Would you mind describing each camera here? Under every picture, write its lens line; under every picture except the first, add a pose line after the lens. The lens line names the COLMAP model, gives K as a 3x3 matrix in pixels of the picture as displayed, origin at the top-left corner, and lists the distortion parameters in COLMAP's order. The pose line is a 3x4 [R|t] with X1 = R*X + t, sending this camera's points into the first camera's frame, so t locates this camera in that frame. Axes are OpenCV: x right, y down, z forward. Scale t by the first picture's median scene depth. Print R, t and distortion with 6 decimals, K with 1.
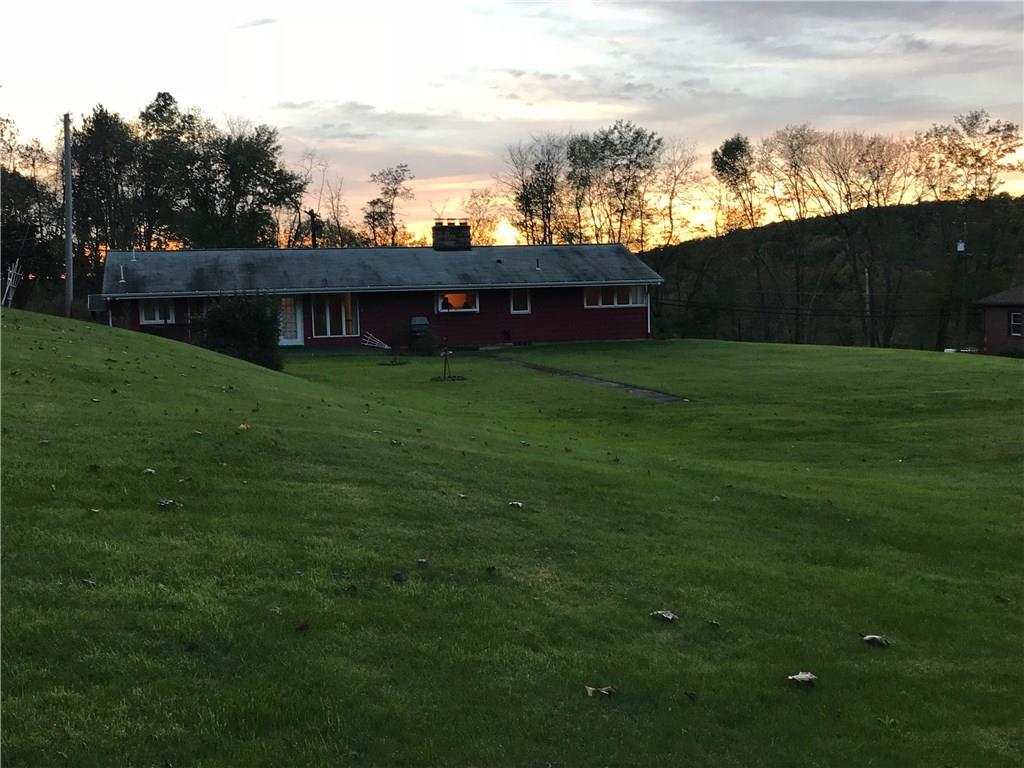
lens RADIAL K [[1219.0, 0, 512.9], [0, 1219.0, 381.3], [0, 0, 1]] dist [0.180578, -0.527716]
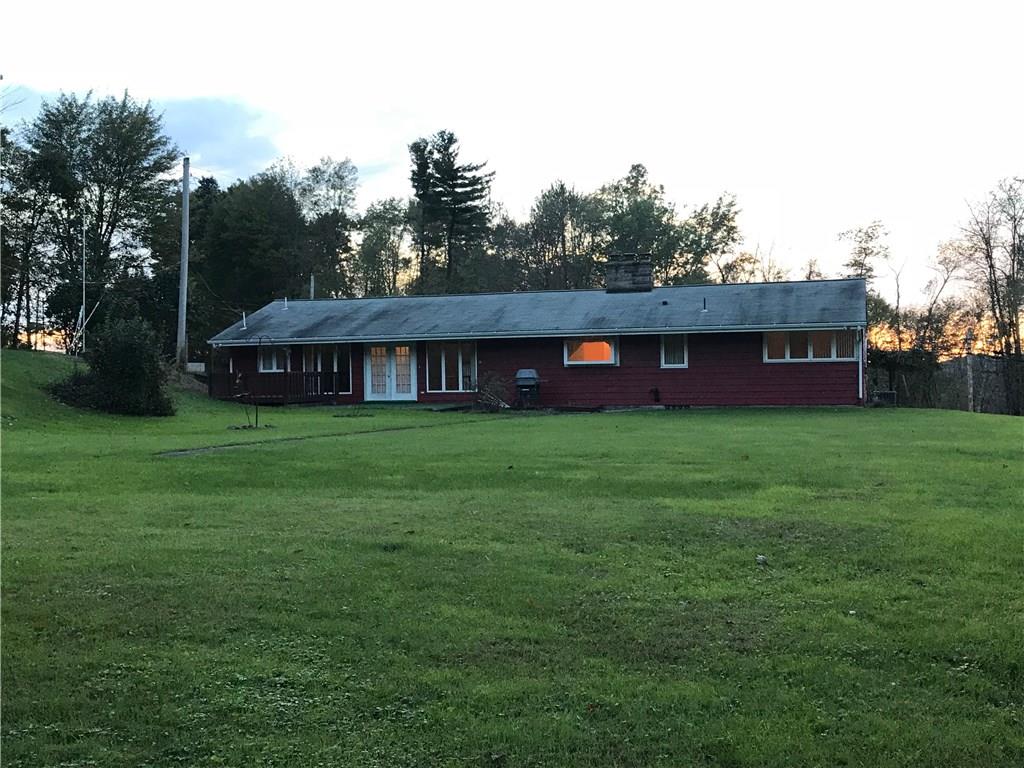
lens RADIAL K [[1219.0, 0, 512.9], [0, 1219.0, 381.3], [0, 0, 1]] dist [0.180578, -0.527716]
pose [[0.831580, 0.011537, -0.555285, 0.368069], [-0.054469, 0.996659, -0.060864, 0.006074], [0.552728, 0.080859, 0.829430, 0.312585]]
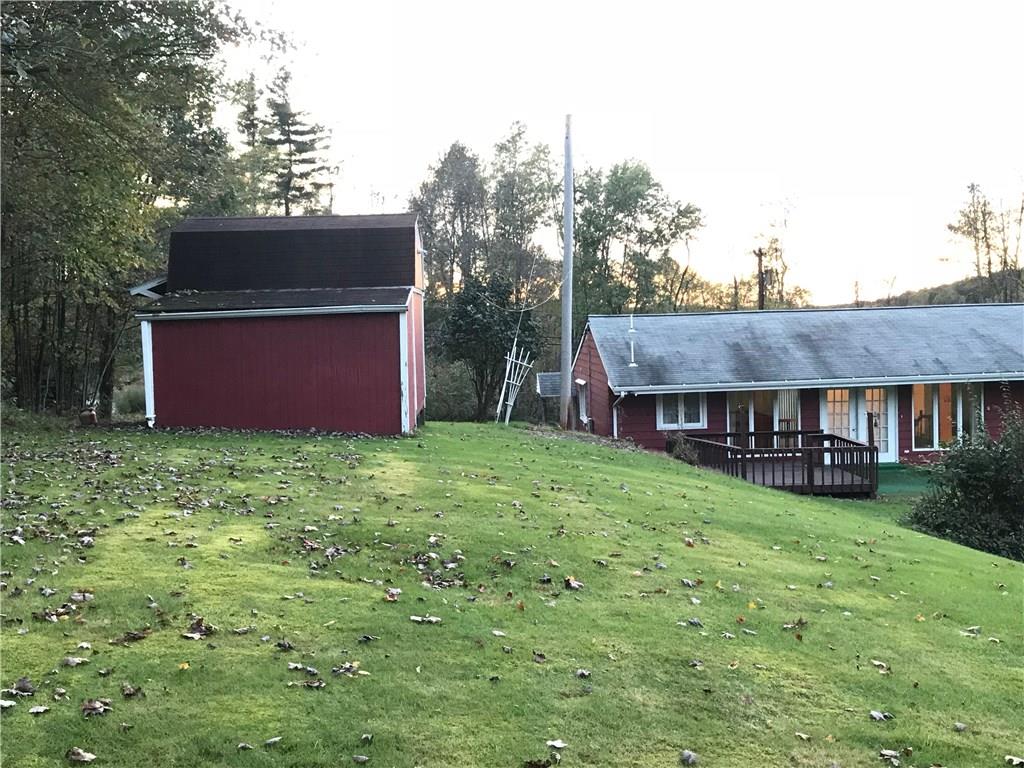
lens RADIAL K [[1219.0, 0, 512.9], [0, 1219.0, 381.3], [0, 0, 1]] dist [0.180578, -0.527716]
pose [[0.980878, 0.004183, -0.194577, -0.241036], [-0.010148, 0.999508, -0.029667, -0.050179], [0.194357, 0.031074, 0.980439, 0.329647]]
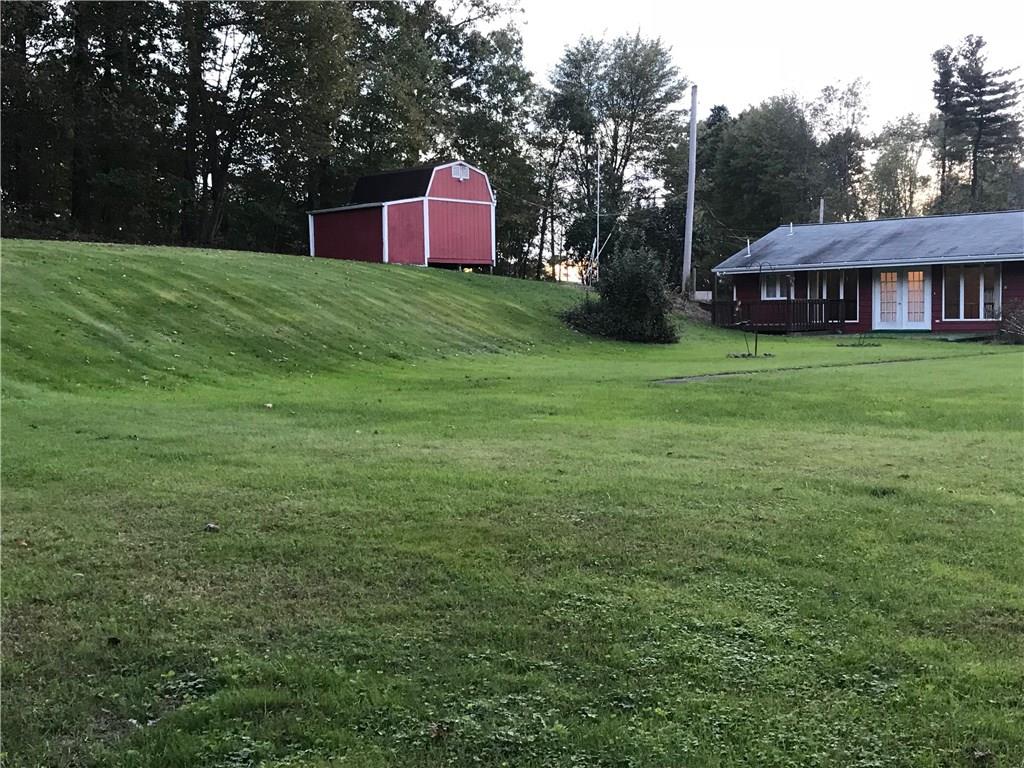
lens RADIAL K [[1219.0, 0, 512.9], [0, 1219.0, 381.3], [0, 0, 1]] dist [0.180578, -0.527716]
pose [[0.543309, 0.061503, -0.837277, 0.364302], [-0.075042, 0.996879, 0.024531, 0.005247], [0.836172, 0.049503, 0.546228, 0.321926]]
